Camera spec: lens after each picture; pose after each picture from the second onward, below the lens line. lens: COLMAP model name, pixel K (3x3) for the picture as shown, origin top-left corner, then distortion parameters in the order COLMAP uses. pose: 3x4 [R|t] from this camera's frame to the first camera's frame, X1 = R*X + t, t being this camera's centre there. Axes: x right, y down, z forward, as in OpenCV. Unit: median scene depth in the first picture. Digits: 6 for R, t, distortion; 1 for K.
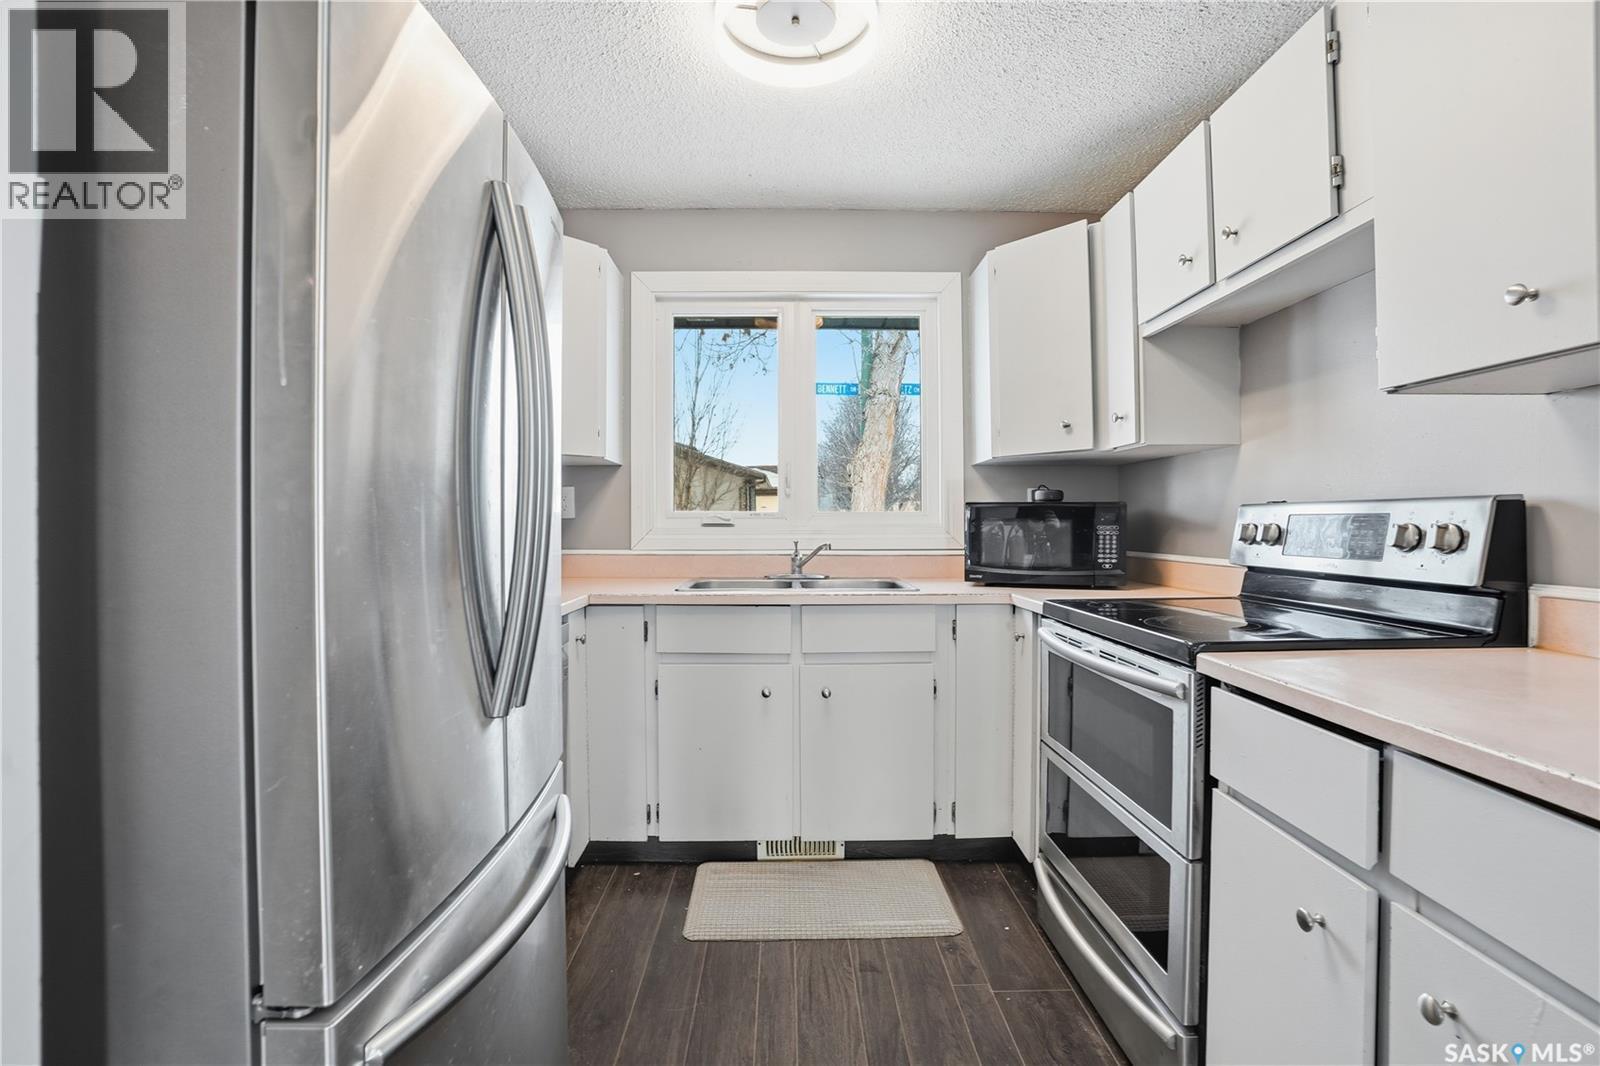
lens RADIAL K [[742.8, 0, 800.0], [0, 742.8, 533.0], [0, 0, 1]] dist [-0.002650, -0.000230]
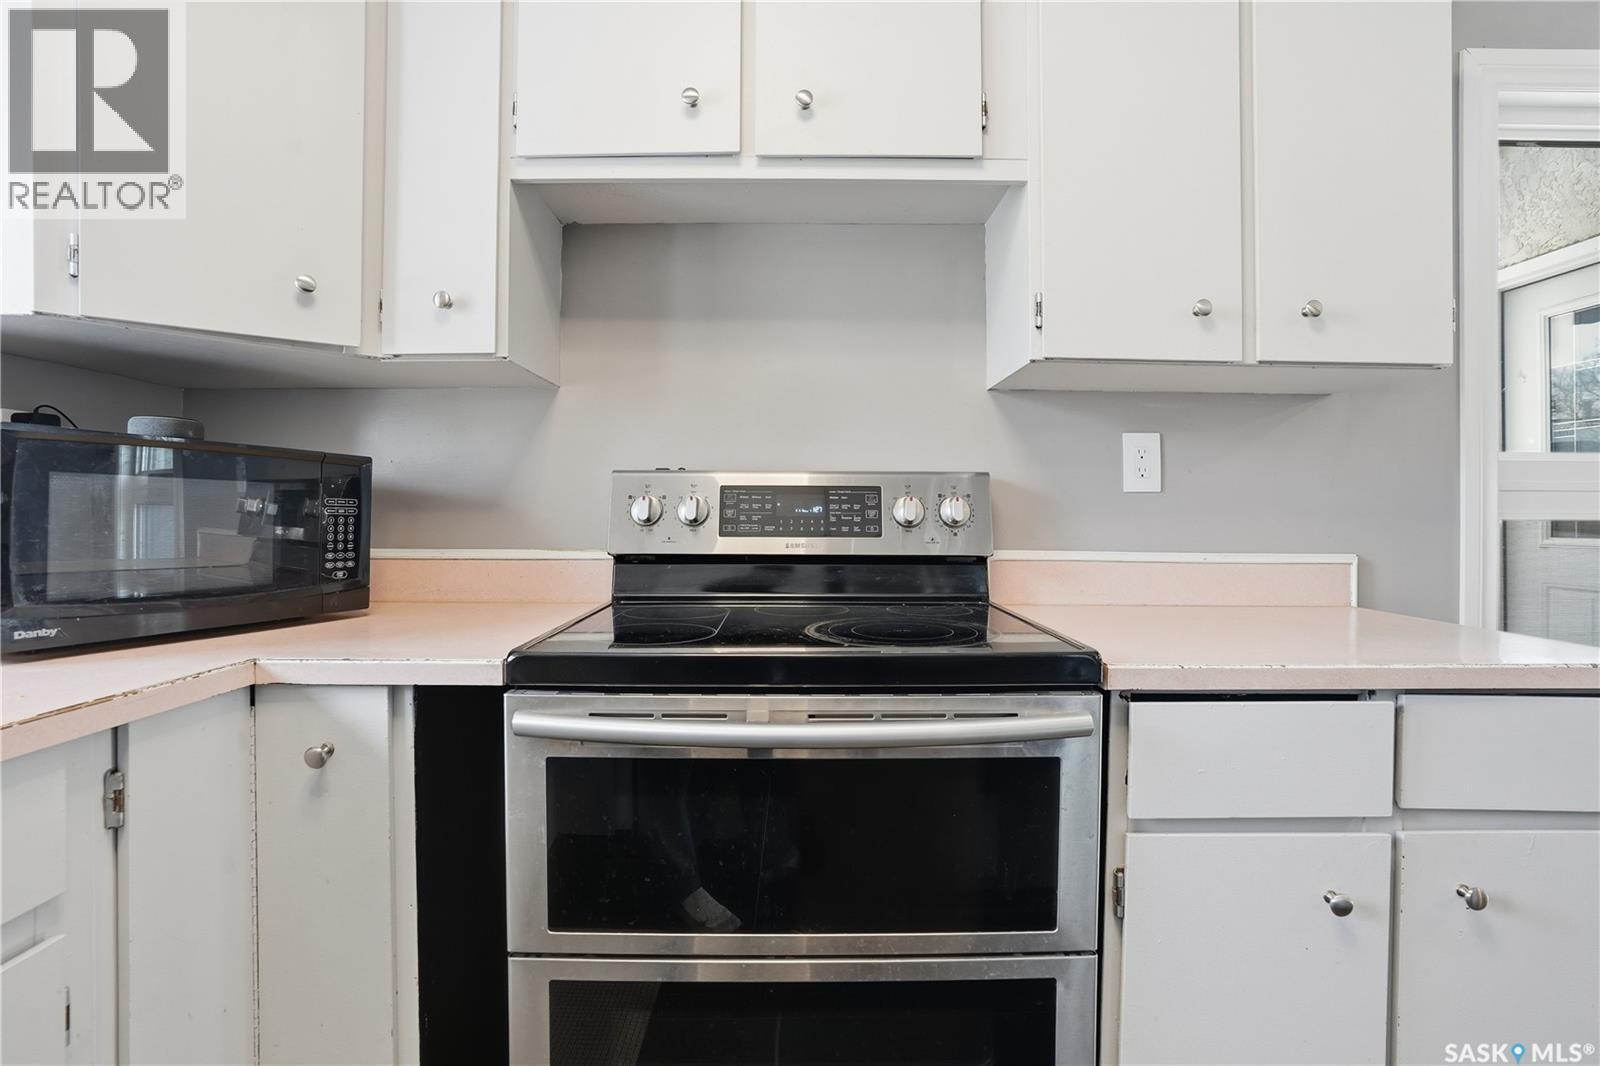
lens RADIAL K [[780.5, 0, 800.3], [0, 780.5, 517.2], [0, 0, 1]] dist [-0.001361, 0.000031]
pose [[0.013298, -0.000798, 0.999911, -0.148298], [0.010238, 0.999947, 0.000662, 0.007603], [-0.999859, 0.010228, 0.013305, 0.740388]]
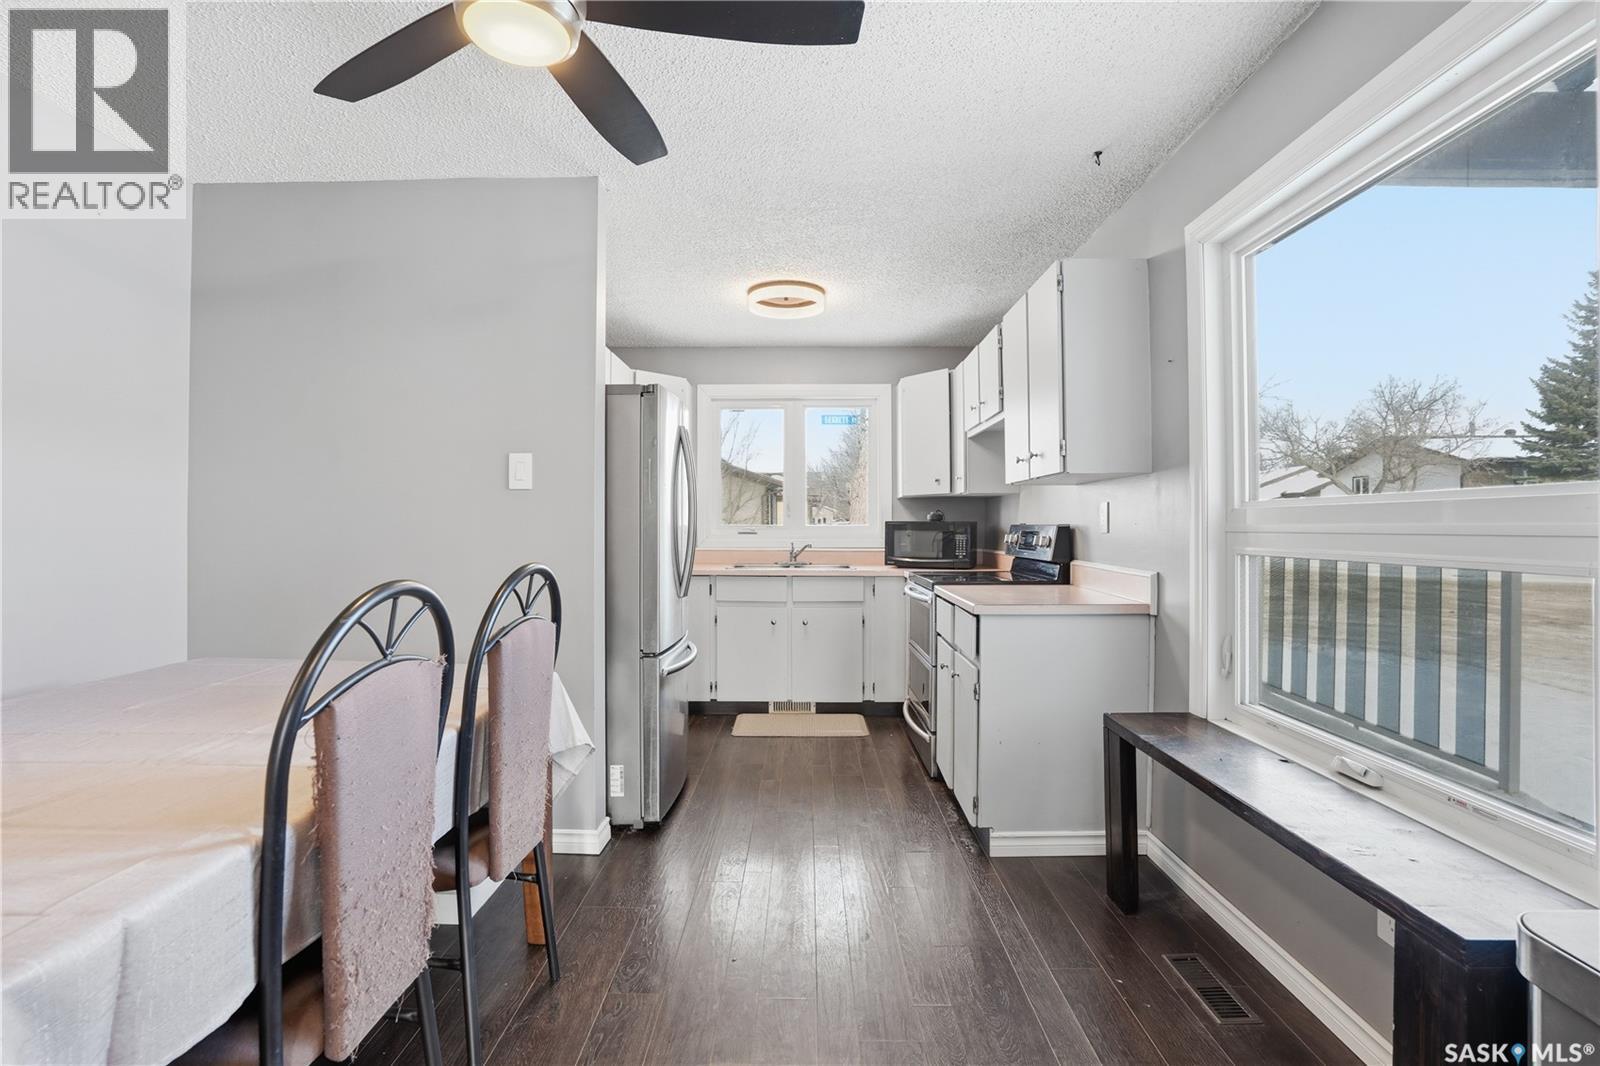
lens RADIAL K [[807.7, 0, 800.0], [0, 807.7, 533.0], [0, 0, 1]] dist [-0.001947, -0.000454]
pose [[0.999404, 0.003002, -0.034379, 0.090110], [-0.003127, 0.999989, -0.003587, -0.005916], [0.034368, 0.003692, 0.999402, -1.039230]]
